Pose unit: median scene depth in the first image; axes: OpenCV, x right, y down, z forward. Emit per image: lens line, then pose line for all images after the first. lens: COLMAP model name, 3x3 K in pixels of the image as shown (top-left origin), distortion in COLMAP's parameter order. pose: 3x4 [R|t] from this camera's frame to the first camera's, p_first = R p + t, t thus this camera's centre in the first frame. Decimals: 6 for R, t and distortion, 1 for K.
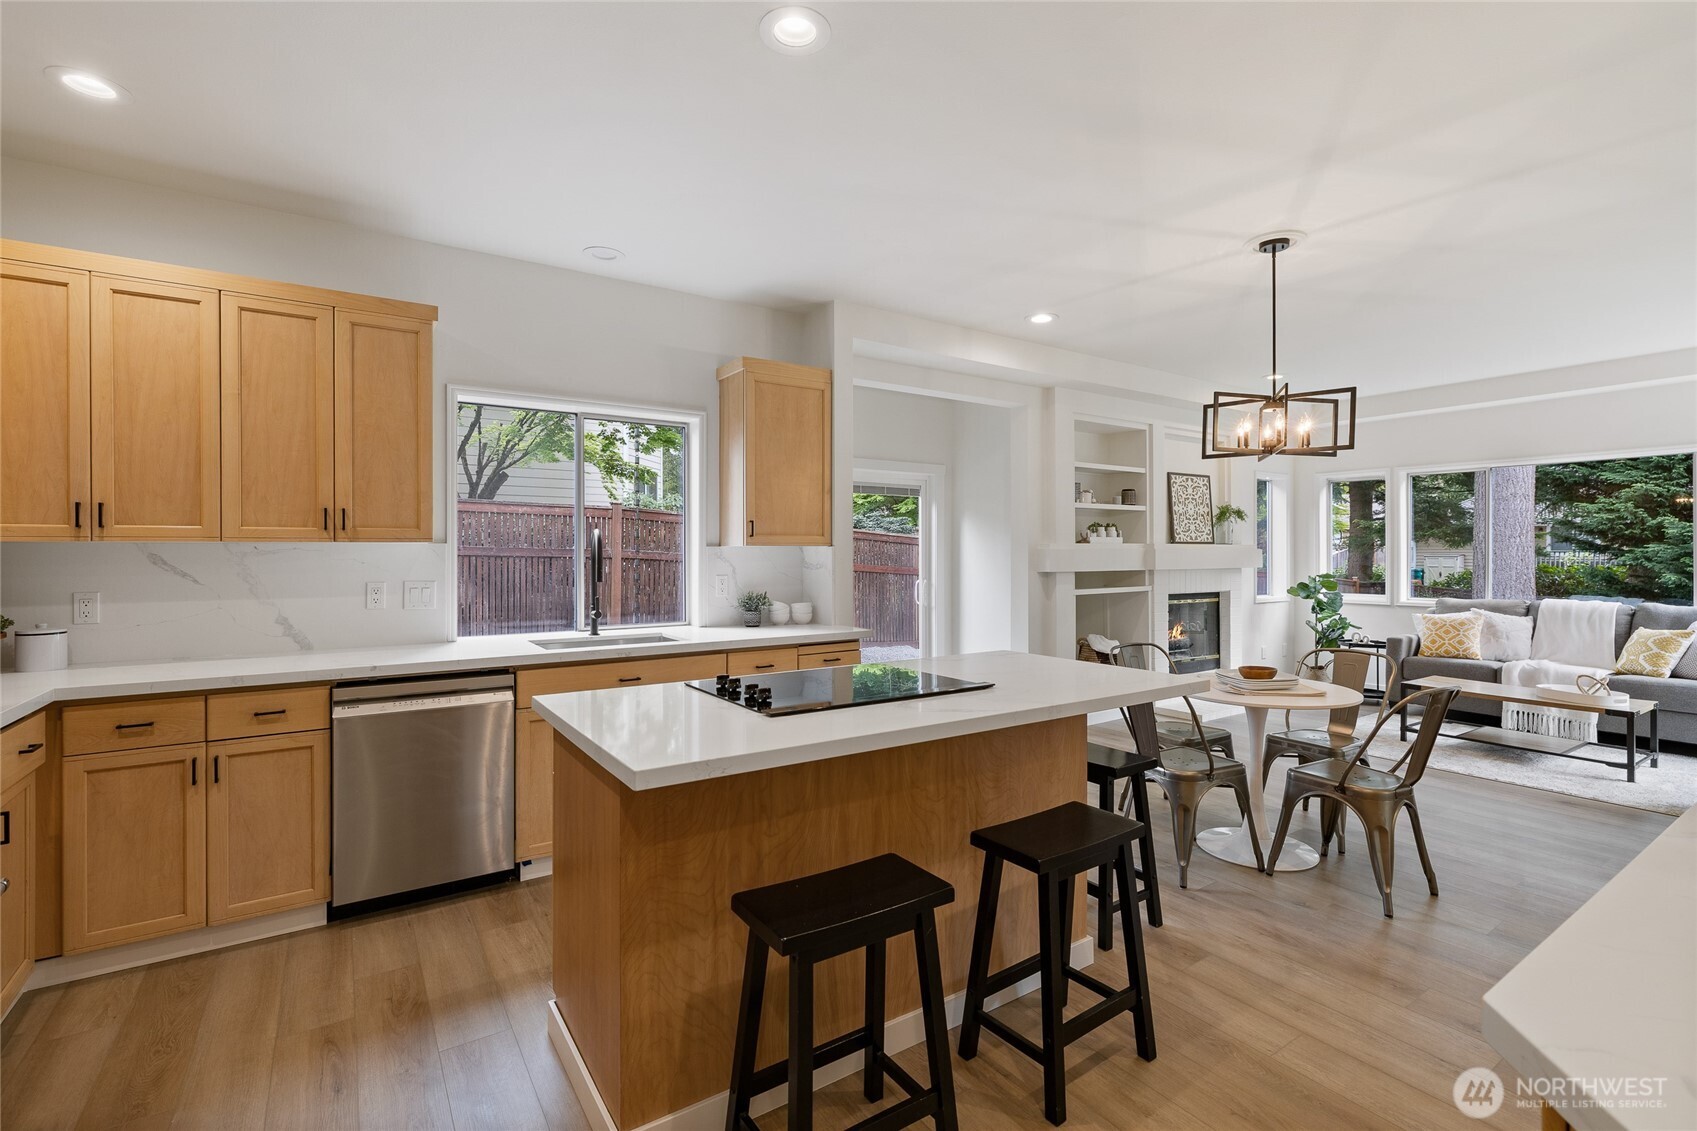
lens RADIAL K [[763.3, 0, 846.6], [0, 763.3, 553.4], [0, 0, 1]] dist [0.001003, 0.000138]
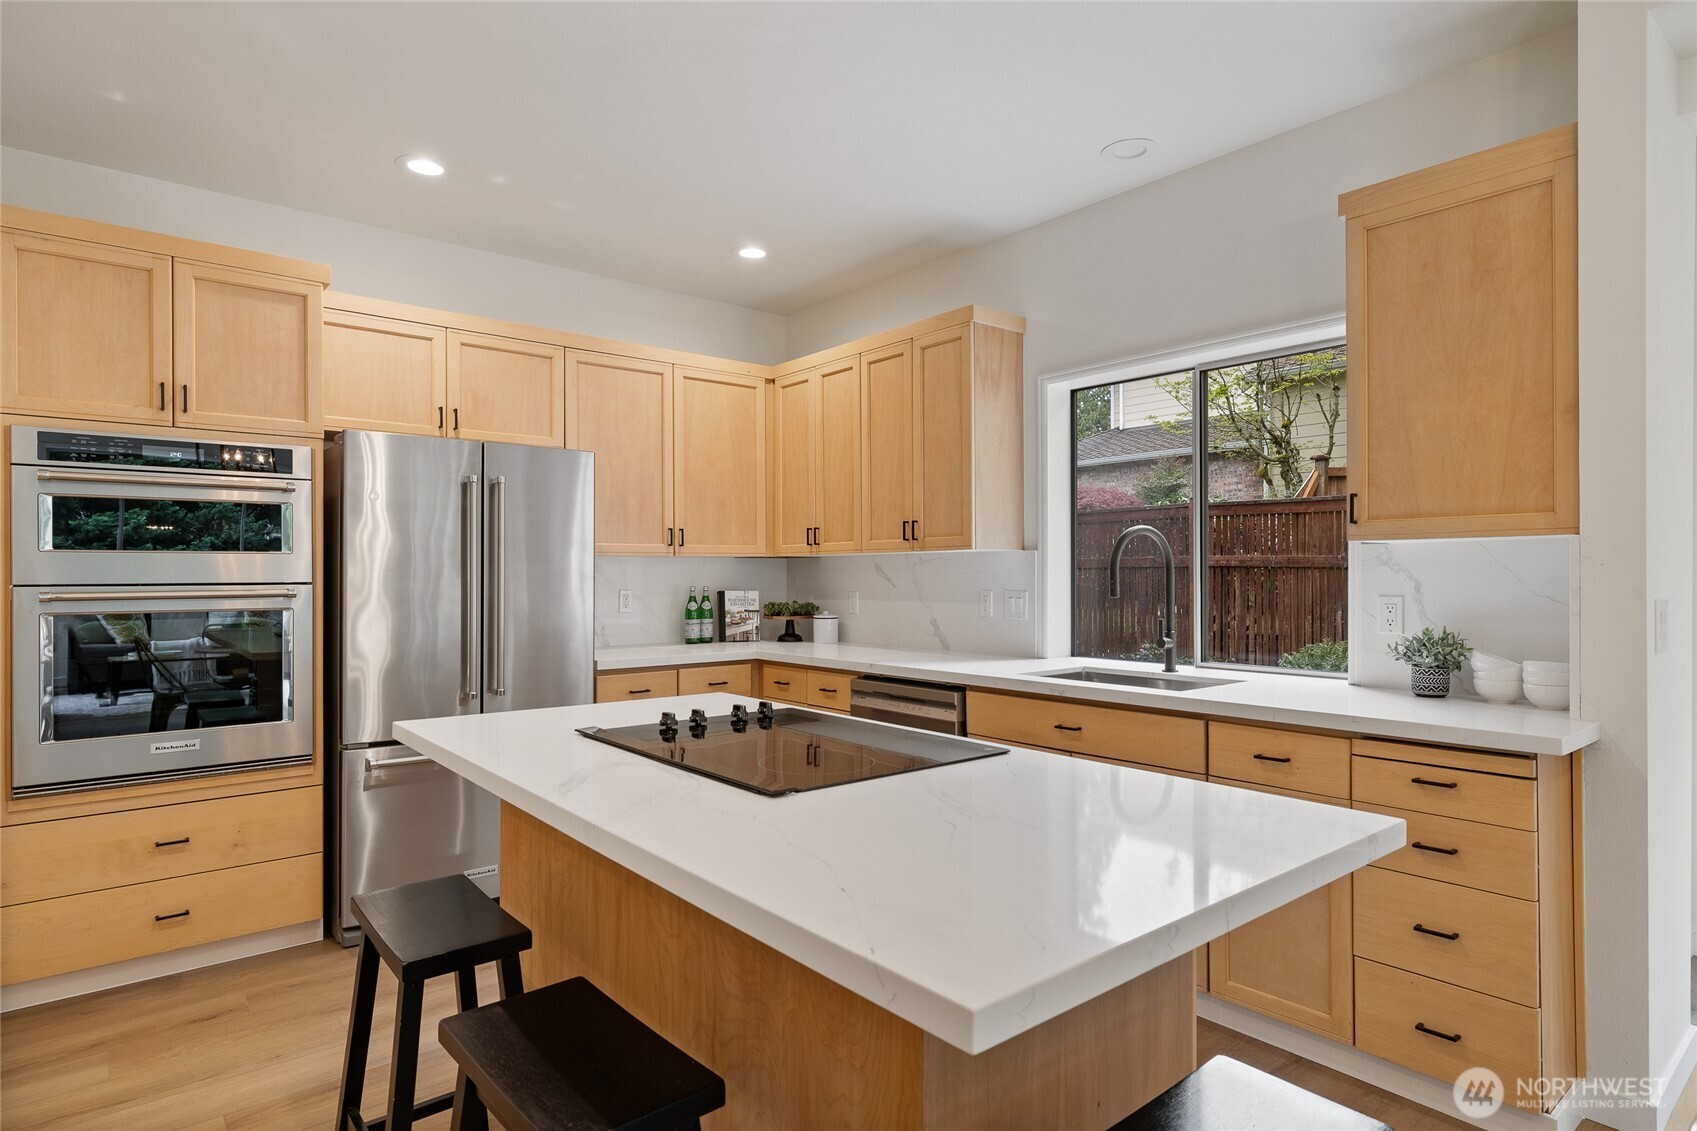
lens RADIAL K [[919.5, 0, 848.7], [0, 919.5, 575.4], [0, 0, 1]] dist [-0.005744, 0.003163]
pose [[0.103343, 0.002293, -0.994643, 0.636018], [0.001454, 0.999996, 0.002456, 0.016219], [0.994645, -0.001700, 0.103339, 0.766480]]
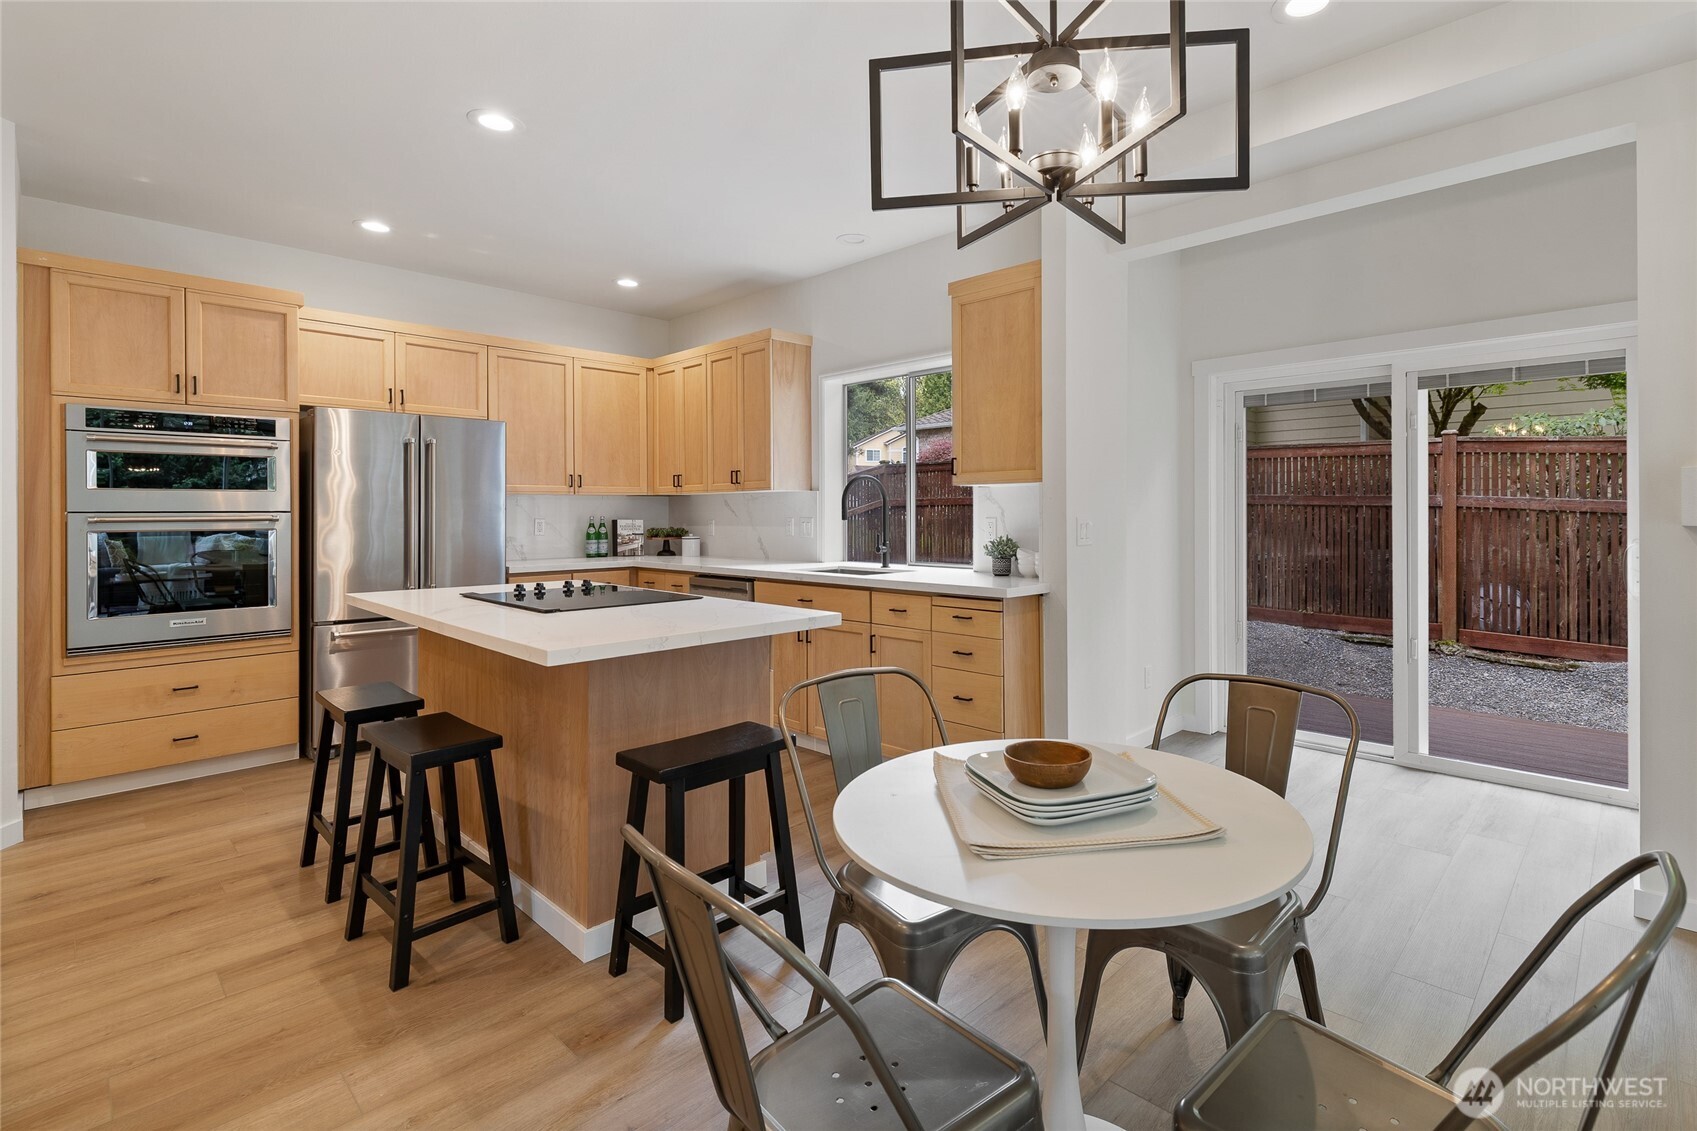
lens RADIAL K [[793.8, 0, 909.3], [0, 793.8, 512.8], [0, 0, 1]] dist [0.003977, 0.000481]
pose [[0.233958, 0.001371, -0.972246, 1.055269], [0.002509, 0.999995, 0.002014, 0.028328], [0.972243, -0.002911, 0.233953, 0.954687]]
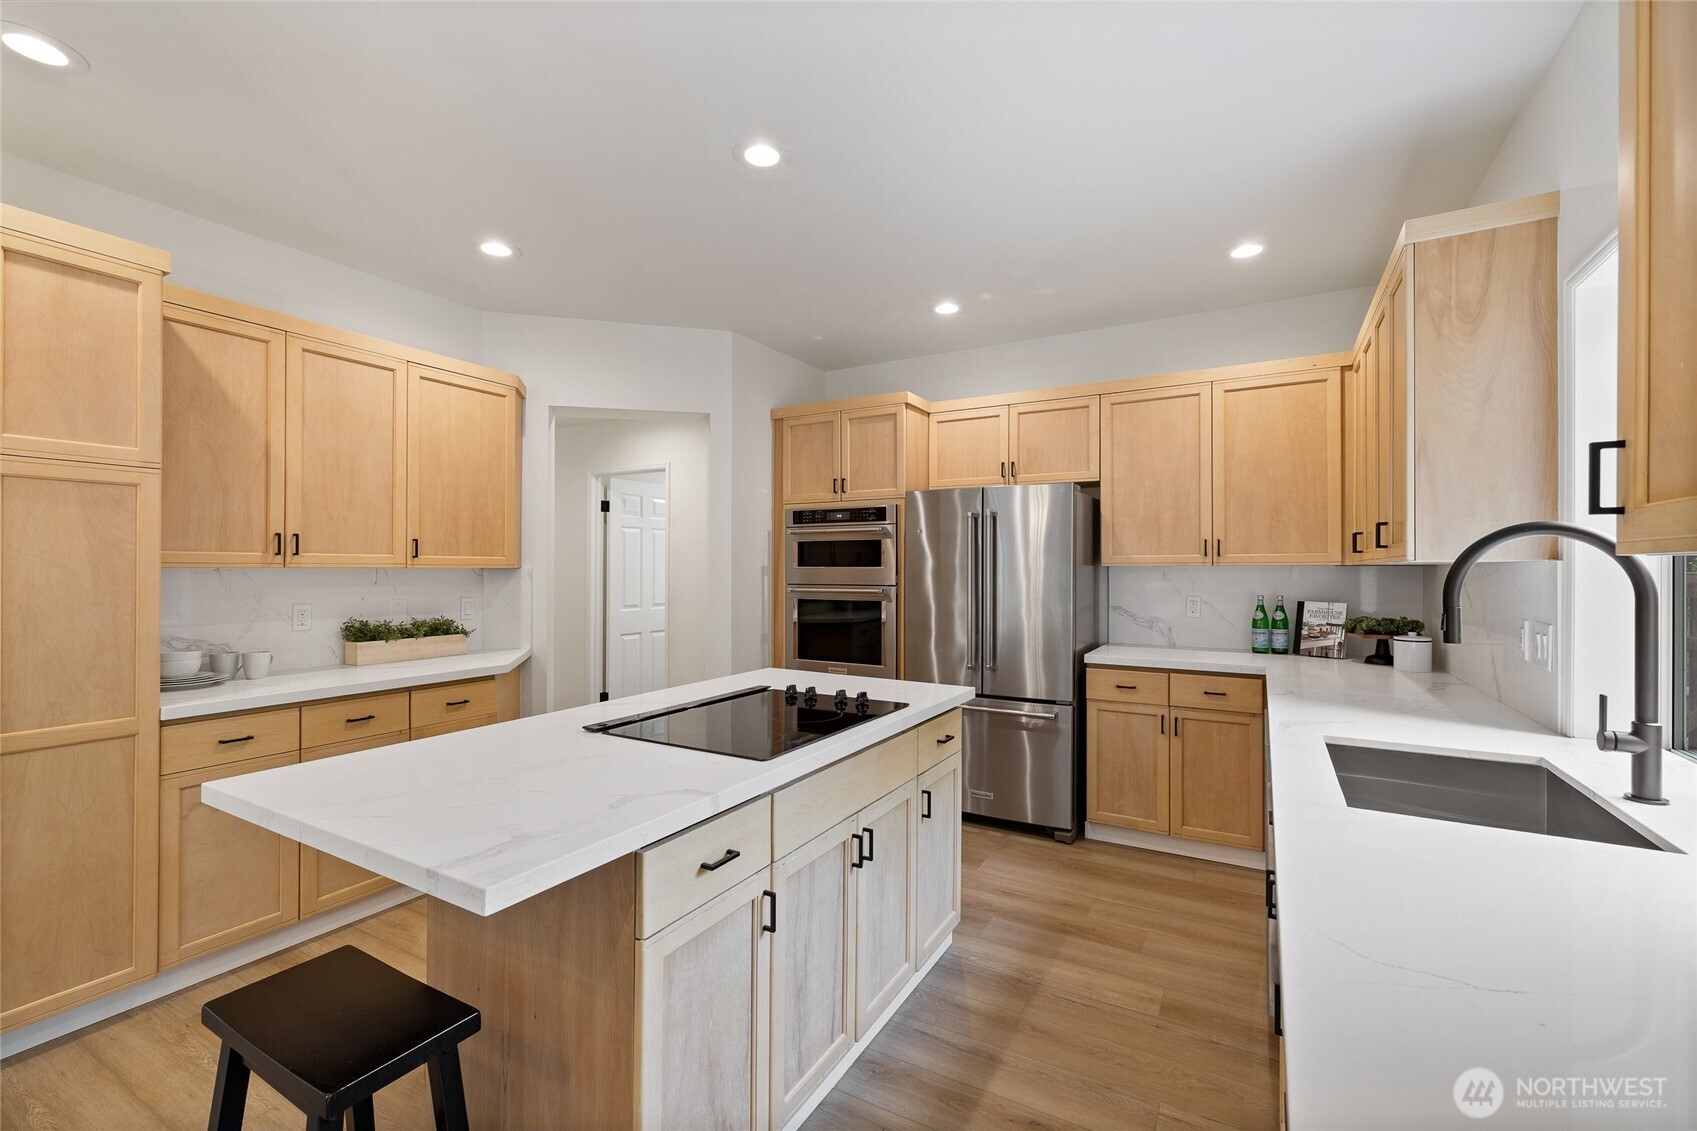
lens RADIAL K [[713.9, 0, 847.1], [0, 713.9, 568.6], [0, 0, 1]] dist [-0.002477, -0.000097]
pose [[-0.896810, -0.001041, -0.442415, 0.217227], [-0.002387, 0.999994, 0.002484, -0.008443], [0.442410, 0.003284, -0.896807, 1.437627]]
